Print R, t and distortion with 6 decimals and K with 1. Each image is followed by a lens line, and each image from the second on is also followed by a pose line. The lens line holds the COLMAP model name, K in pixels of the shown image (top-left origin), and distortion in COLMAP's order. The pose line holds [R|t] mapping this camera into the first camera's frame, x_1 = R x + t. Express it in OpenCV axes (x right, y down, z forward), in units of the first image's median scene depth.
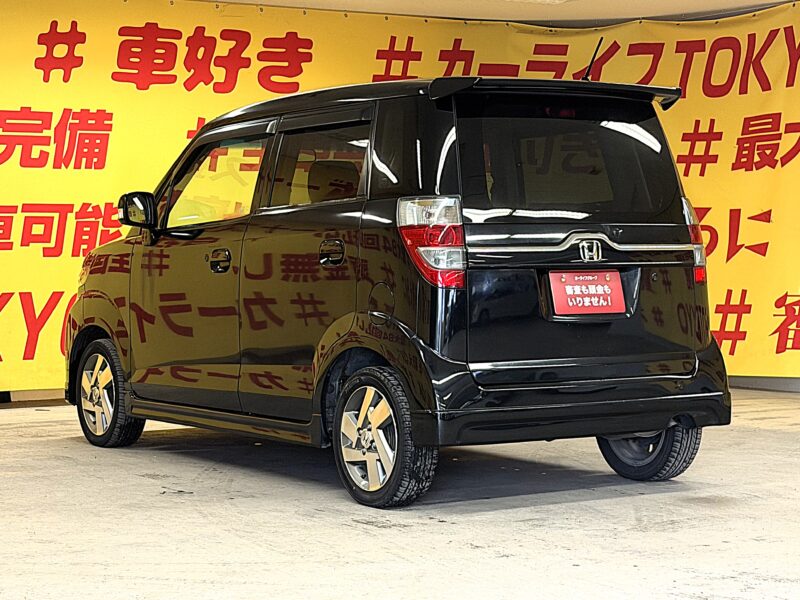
lens RADIAL K [[1761.1, 0, 397.5], [0, 1761.1, 301.1], [0, 0, 1]] dist [0.103868, 0.000000]
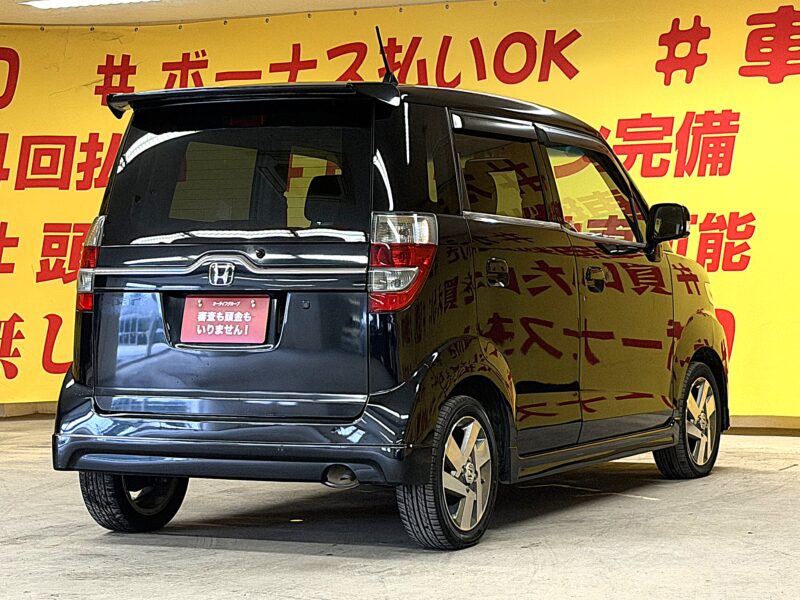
lens RADIAL K [[1978.7, 0, 407.4], [0, 1978.7, 302.1], [0, 0, 1]] dist [0.171660, 0.000000]
pose [[0.544269, 0.021296, -0.838641, 0.605443], [-0.024652, 0.999652, 0.009385, -0.015420], [0.838549, 0.015566, 0.544604, 0.311833]]
